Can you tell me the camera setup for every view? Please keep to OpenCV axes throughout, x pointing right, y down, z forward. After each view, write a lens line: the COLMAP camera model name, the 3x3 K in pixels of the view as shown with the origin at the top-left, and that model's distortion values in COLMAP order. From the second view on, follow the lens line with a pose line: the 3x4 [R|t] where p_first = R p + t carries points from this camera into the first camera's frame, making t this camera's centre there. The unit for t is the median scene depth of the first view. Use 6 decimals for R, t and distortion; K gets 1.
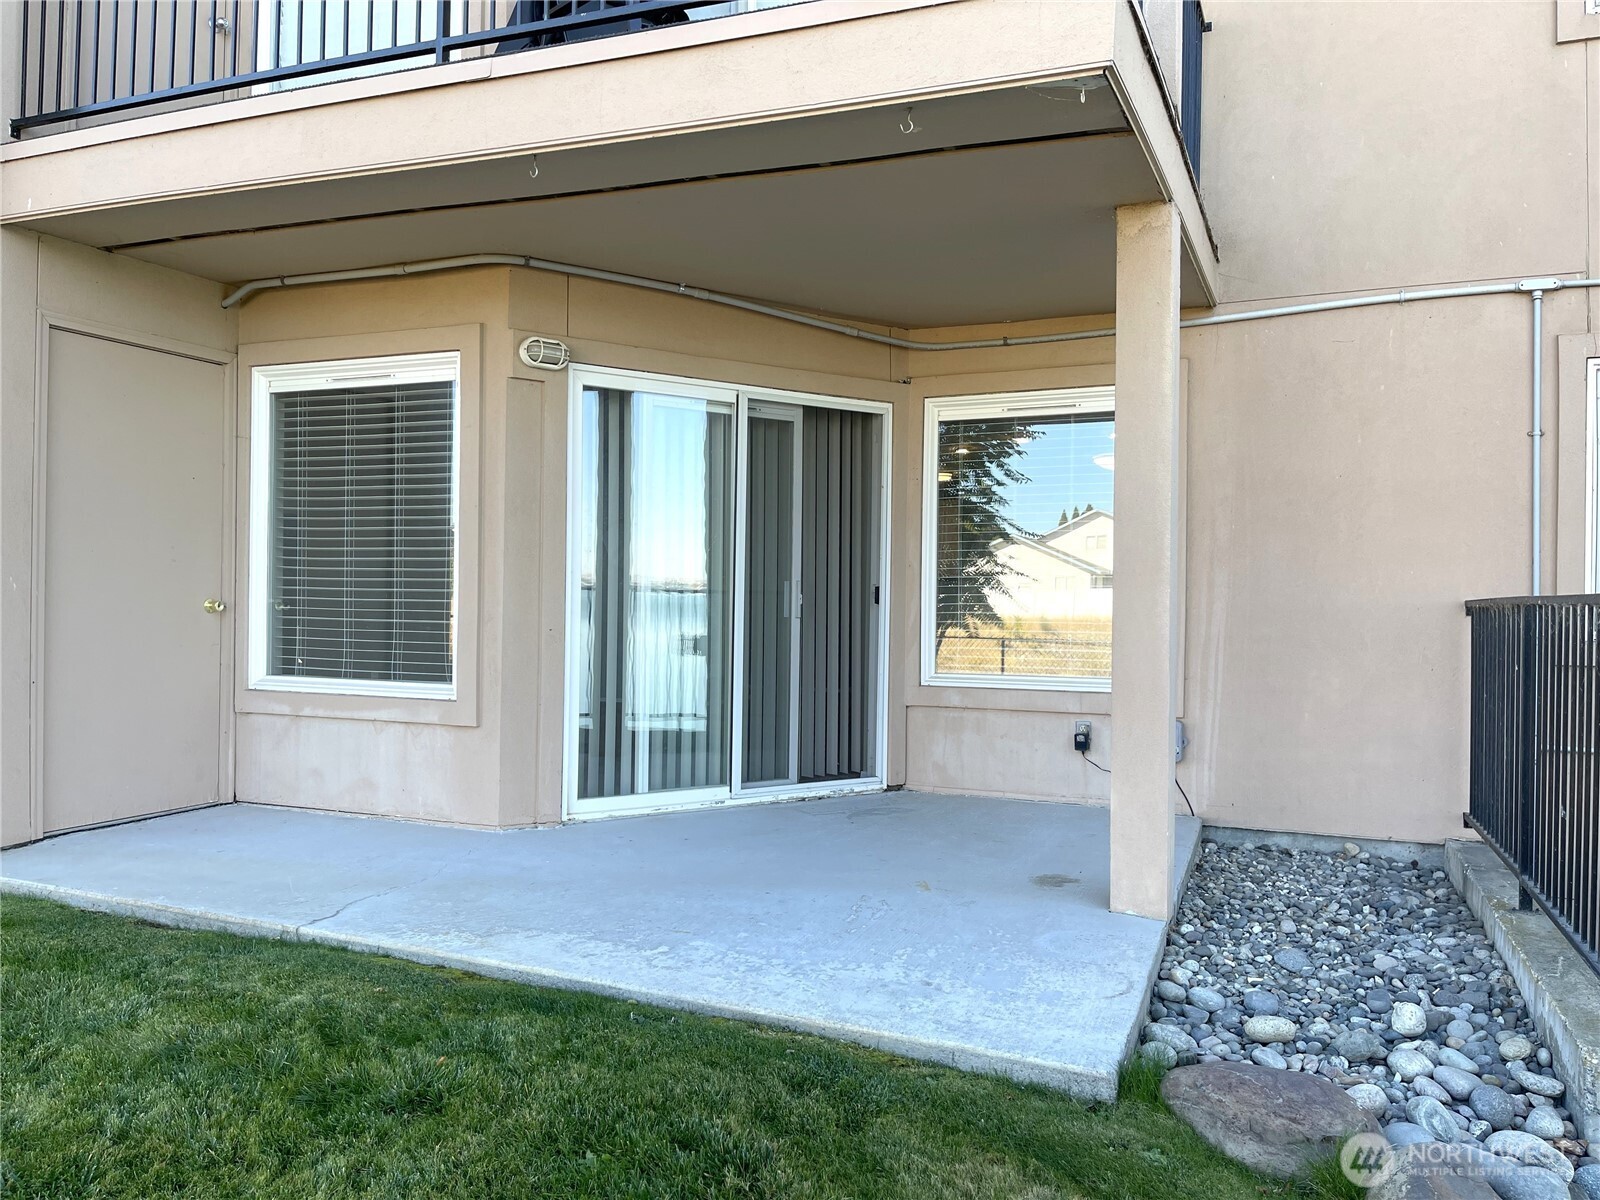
lens RADIAL K [[1194.1, 0, 778.2], [0, 1194.1, 602.8], [0, 0, 1]] dist [0.073278, -0.106342]
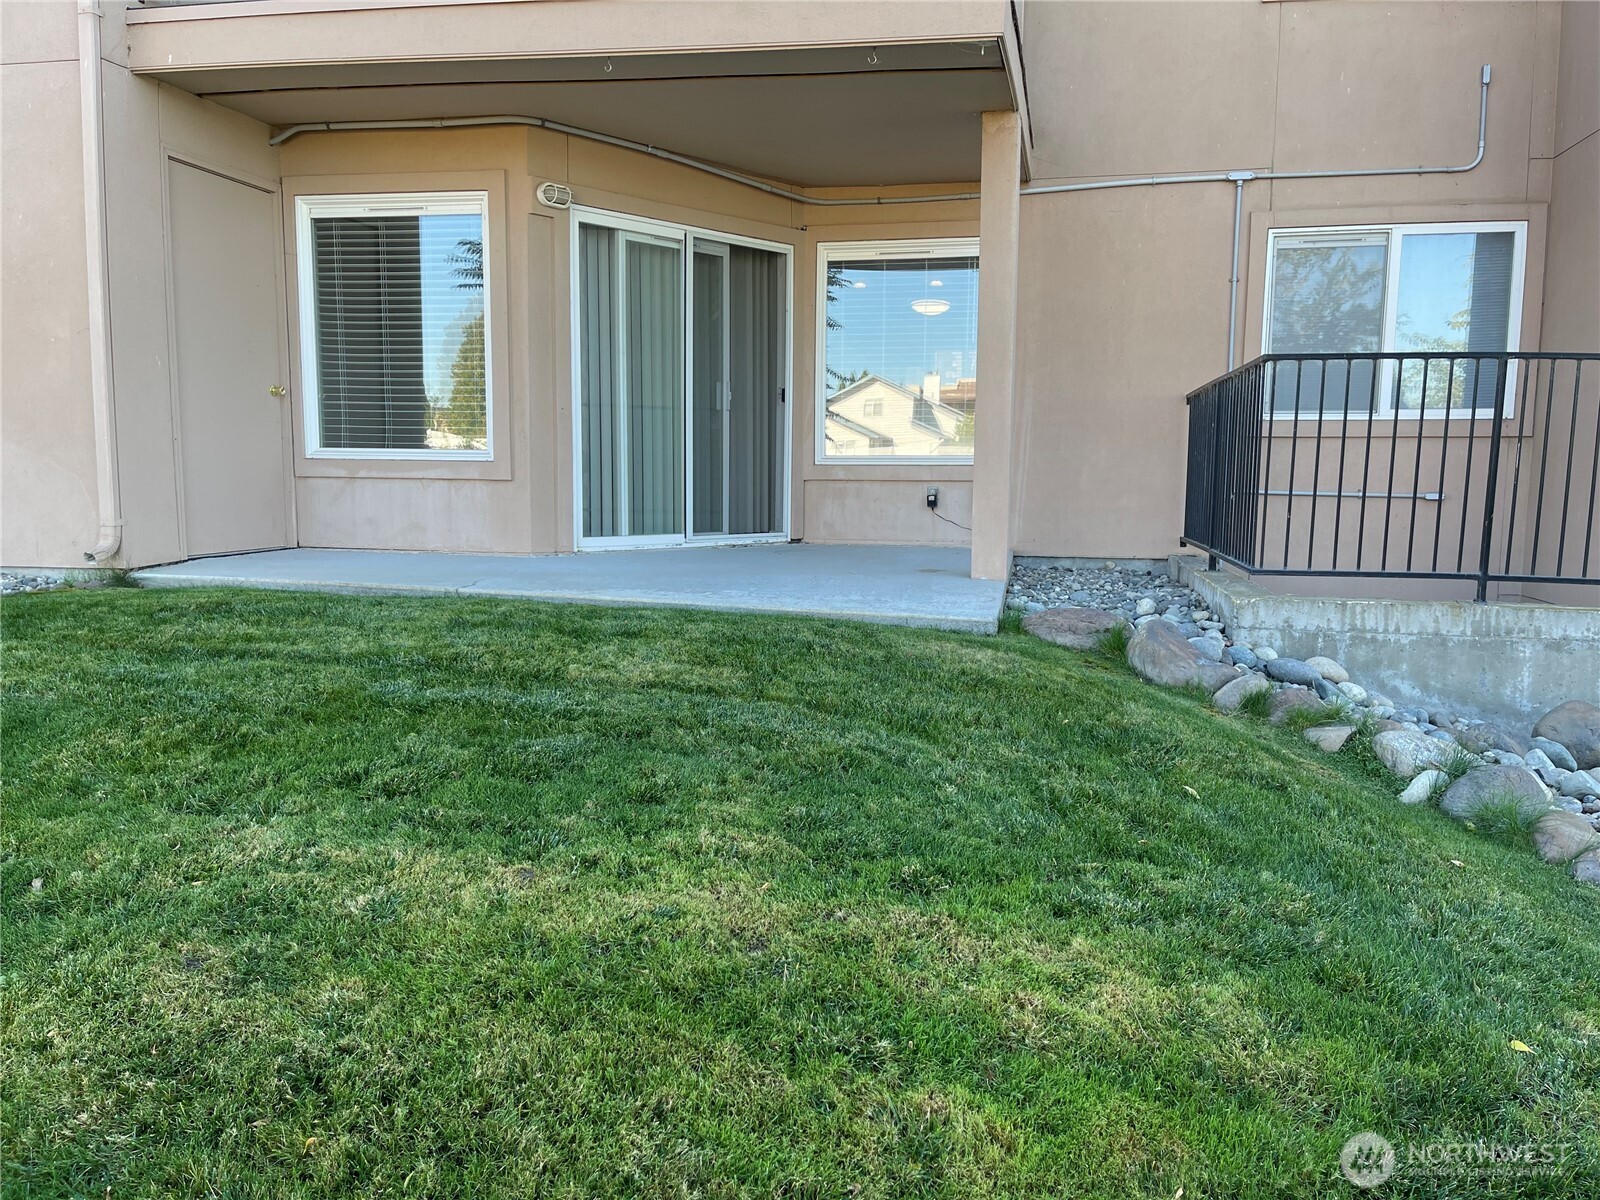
lens RADIAL K [[1229.6, 0, 790.0], [0, 1229.6, 599.3], [0, 0, 1]] dist [0.065303, -0.109145]
pose [[0.979730, -0.022036, 0.199107, -0.204126], [0.001259, 0.994589, 0.103881, 0.084703], [-0.200318, -0.101525, 0.974456, -0.385149]]
